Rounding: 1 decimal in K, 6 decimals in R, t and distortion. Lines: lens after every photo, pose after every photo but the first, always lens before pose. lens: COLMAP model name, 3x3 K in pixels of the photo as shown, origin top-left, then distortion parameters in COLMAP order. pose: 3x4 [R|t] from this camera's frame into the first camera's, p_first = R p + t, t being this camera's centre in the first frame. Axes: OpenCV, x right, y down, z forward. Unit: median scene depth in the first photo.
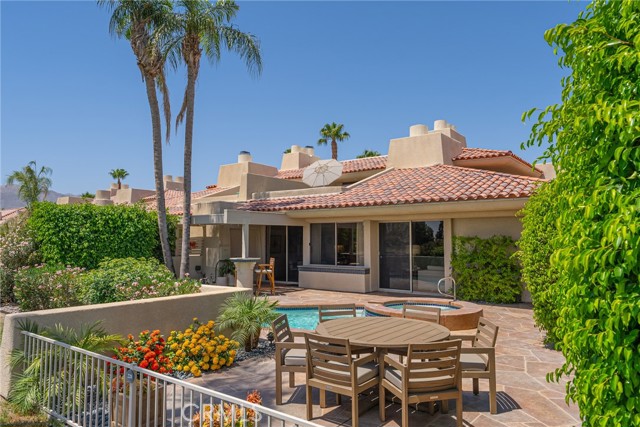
lens RADIAL K [[442.1, 0, 317.6], [0, 442.1, 215.1], [0, 0, 1]] dist [0.000890, 0.001274]
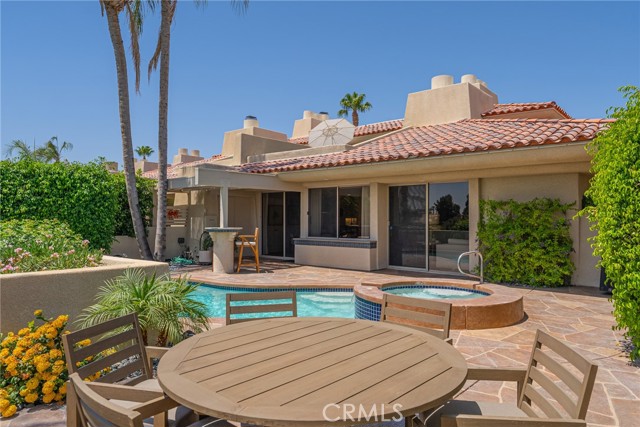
lens RADIAL K [[442.1, 0, 314.6], [0, 442.1, 213.8], [0, 0, 1]] dist [0.000890, 0.001274]
pose [[0.997971, 0.003084, -0.063589, 0.055874], [-0.000053, 0.998866, 0.047618, 0.030523], [0.063664, -0.047518, 0.996839, 0.178629]]
